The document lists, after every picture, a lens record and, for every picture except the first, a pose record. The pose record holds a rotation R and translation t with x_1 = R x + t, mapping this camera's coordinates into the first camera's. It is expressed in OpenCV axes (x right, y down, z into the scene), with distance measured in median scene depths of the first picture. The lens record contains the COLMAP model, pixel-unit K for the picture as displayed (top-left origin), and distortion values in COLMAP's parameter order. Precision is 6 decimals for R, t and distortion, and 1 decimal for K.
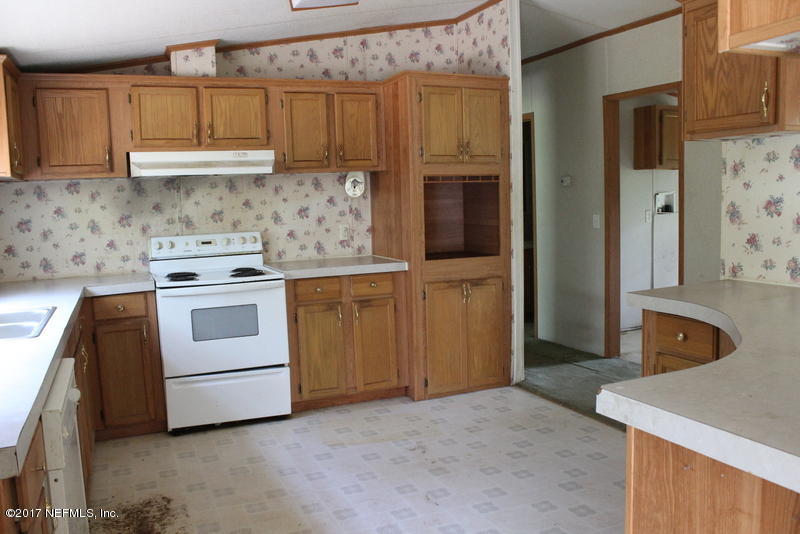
lens RADIAL K [[667.2, 0, 400.2], [0, 667.2, 263.6], [0, 0, 1]] dist [-0.160132, 0.127289]
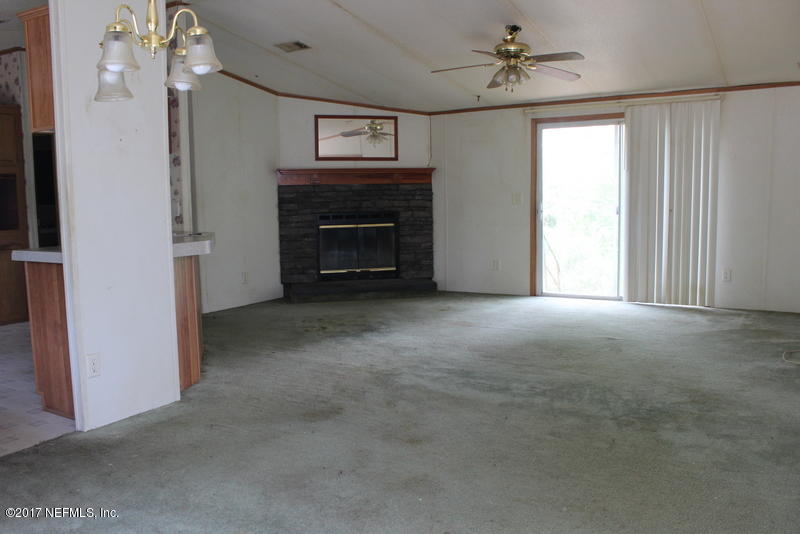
lens RADIAL K [[667.2, 0, 397.2], [0, 667.2, 267.4], [0, 0, 1]] dist [-0.160132, 0.127289]
pose [[0.823375, -0.047456, 0.565510, 0.036671], [0.047576, 0.998762, 0.014542, 0.092660], [-0.565500, 0.014931, 0.824613, -0.637660]]
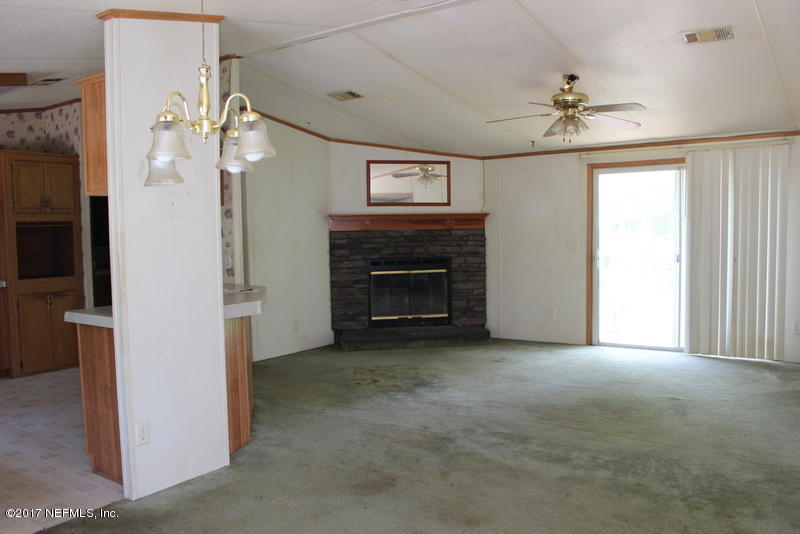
lens RADIAL K [[667.2, 0, 395.8], [0, 667.2, 268.8], [0, 0, 1]] dist [-0.160132, 0.127289]
pose [[0.863873, -0.019494, 0.503333, 0.045899], [0.041997, 0.998559, -0.033406, 0.051844], [-0.501957, 0.049997, 0.863447, -0.611785]]
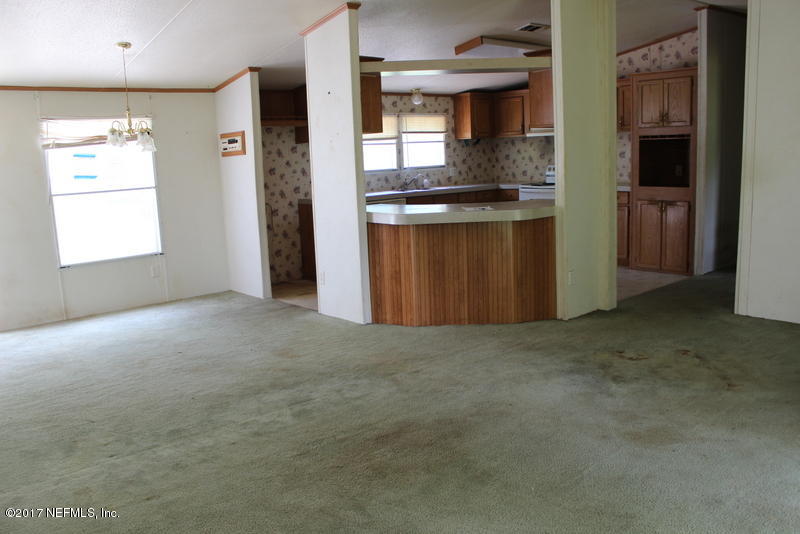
lens RADIAL K [[667.2, 0, 393.1], [0, 667.2, 272.1], [0, 0, 1]] dist [-0.160132, 0.127289]
pose [[0.296282, 0.187370, -0.936541, 1.410090], [-0.061799, 0.982274, 0.176969, -0.043629], [0.953099, 0.005444, 0.302610, -0.084379]]
